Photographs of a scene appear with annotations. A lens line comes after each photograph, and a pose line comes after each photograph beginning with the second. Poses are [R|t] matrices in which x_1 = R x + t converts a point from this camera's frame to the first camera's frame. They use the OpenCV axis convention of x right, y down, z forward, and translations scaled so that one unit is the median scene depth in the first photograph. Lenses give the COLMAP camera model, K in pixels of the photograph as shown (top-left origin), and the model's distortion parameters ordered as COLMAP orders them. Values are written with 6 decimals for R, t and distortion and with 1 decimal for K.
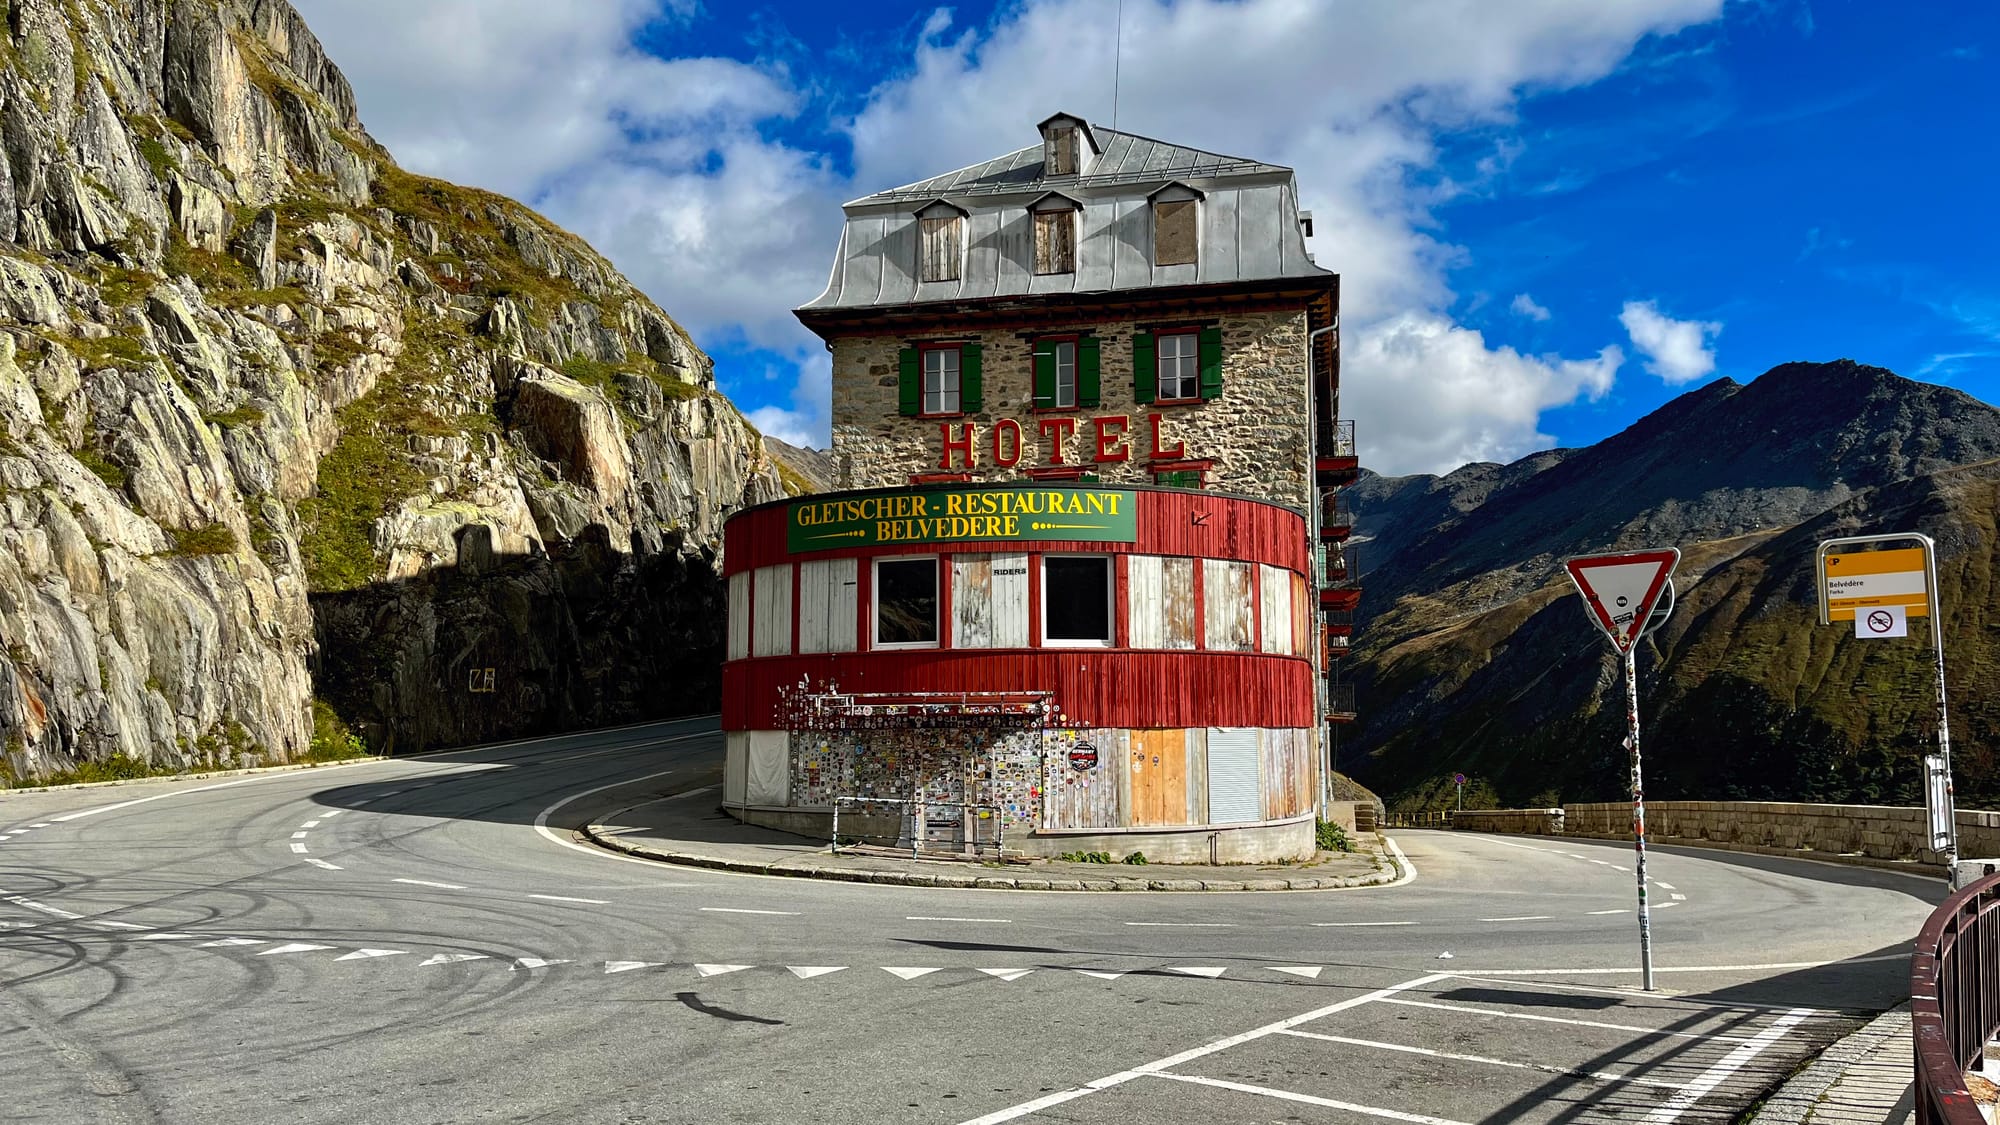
lens RADIAL K [[1514.8, 0, 1003.7], [0, 1514.8, 580.2], [0, 0, 1]] dist [0.003484, -0.014703]
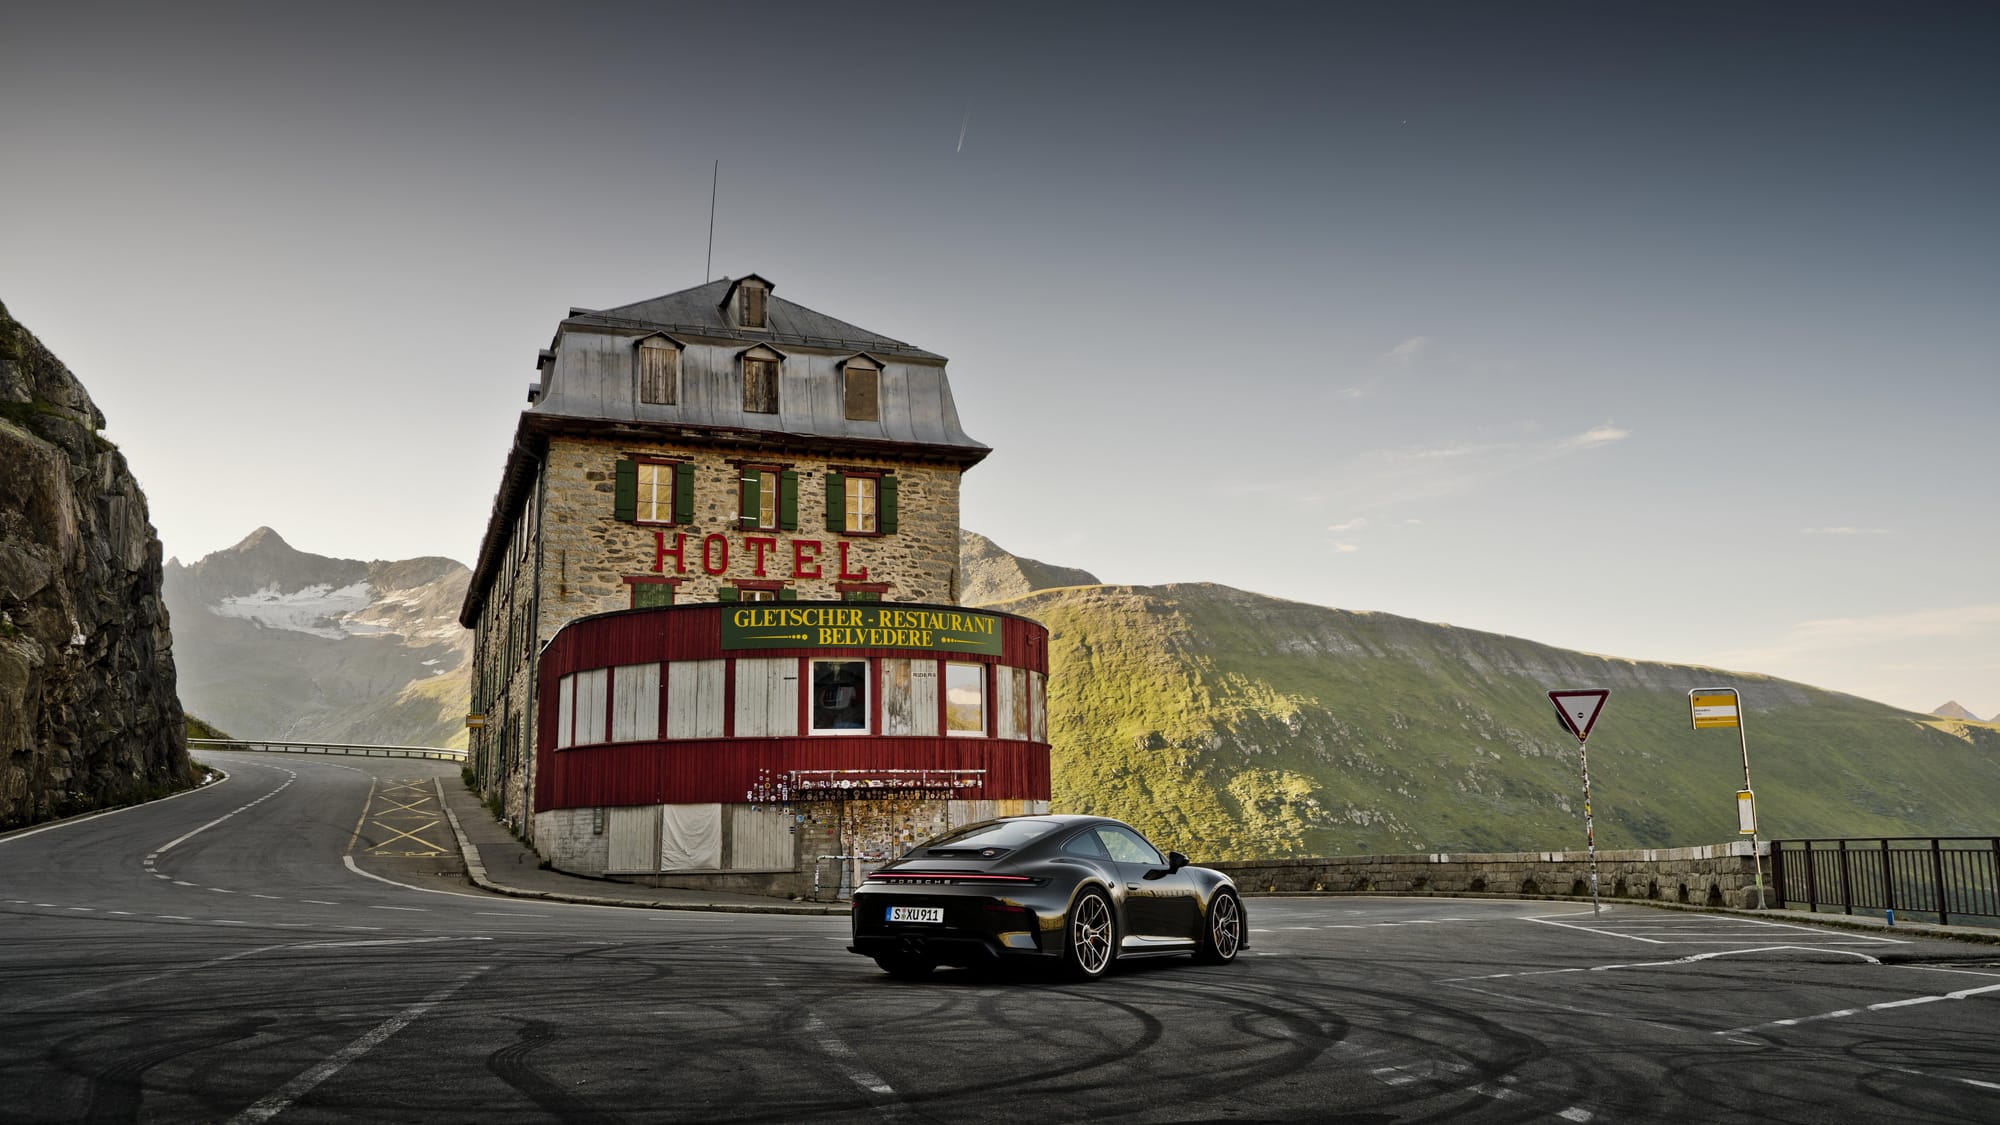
lens RADIAL K [[1514.8, 0, 1020.8], [0, 1514.8, 555.2], [0, 0, 1]] dist [0.003484, -0.014703]
pose [[0.830040, 0.085334, 0.551137, -0.439755], [-0.040065, 0.994795, -0.093687, 0.007233], [-0.556263, 0.055683, 0.829138, -0.067399]]
